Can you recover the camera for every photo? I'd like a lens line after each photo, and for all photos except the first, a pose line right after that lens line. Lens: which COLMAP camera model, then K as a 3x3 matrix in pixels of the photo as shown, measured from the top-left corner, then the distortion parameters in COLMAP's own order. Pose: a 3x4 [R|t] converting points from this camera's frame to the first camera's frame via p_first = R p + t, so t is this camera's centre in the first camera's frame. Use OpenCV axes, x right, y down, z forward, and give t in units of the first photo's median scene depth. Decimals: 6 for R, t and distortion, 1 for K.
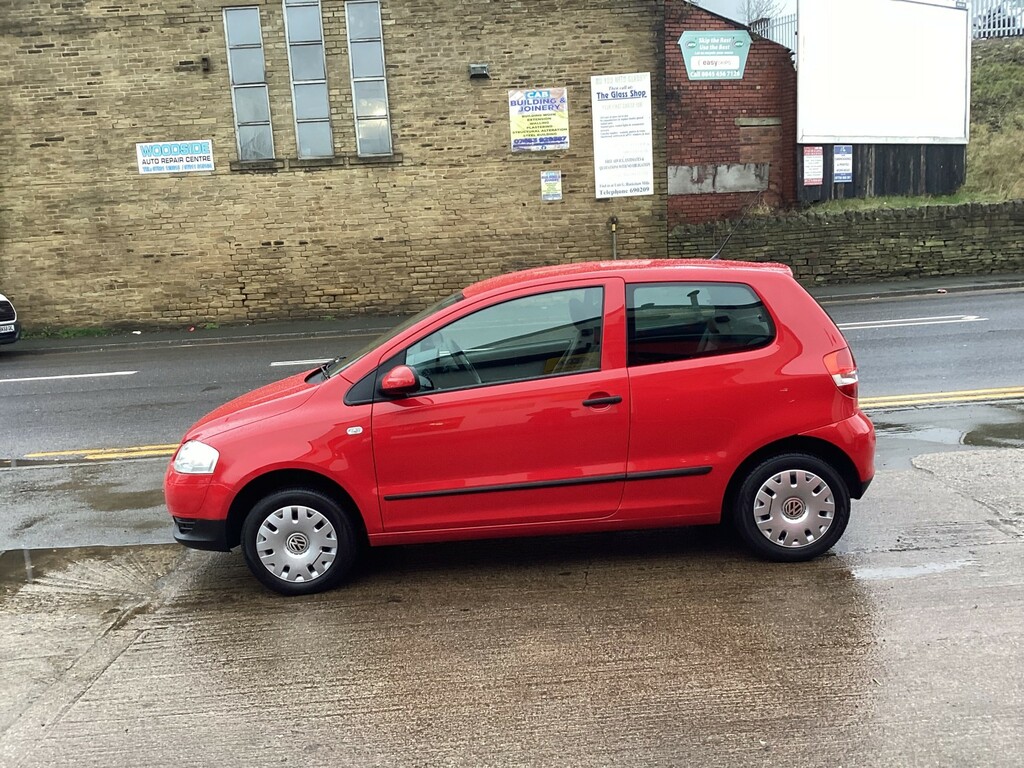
lens RADIAL K [[918.2, 0, 530.5], [0, 918.2, 385.4], [0, 0, 1]] dist [0.013402, -0.059333]
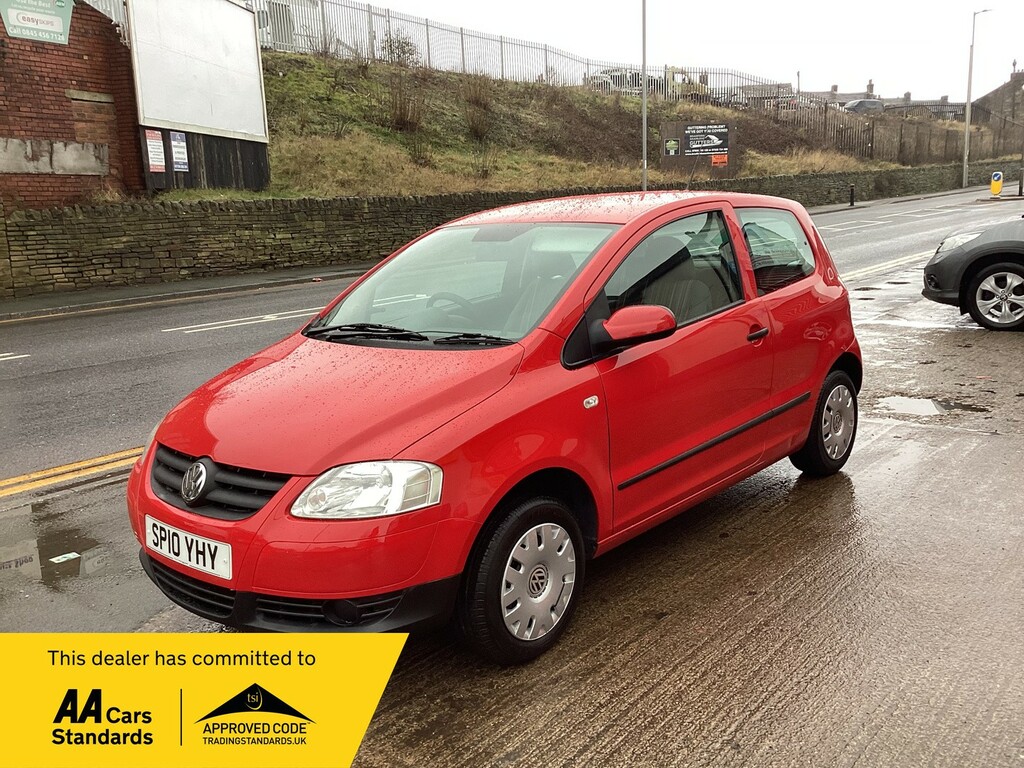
lens RADIAL K [[918.2, 0, 530.5], [0, 918.2, 385.4], [0, 0, 1]] dist [0.013402, -0.059333]
pose [[0.659859, -0.109052, 0.743434, -0.159469], [0.116764, 0.992275, 0.041916, 0.000550], [-0.742261, 0.059148, 0.667495, 0.118631]]
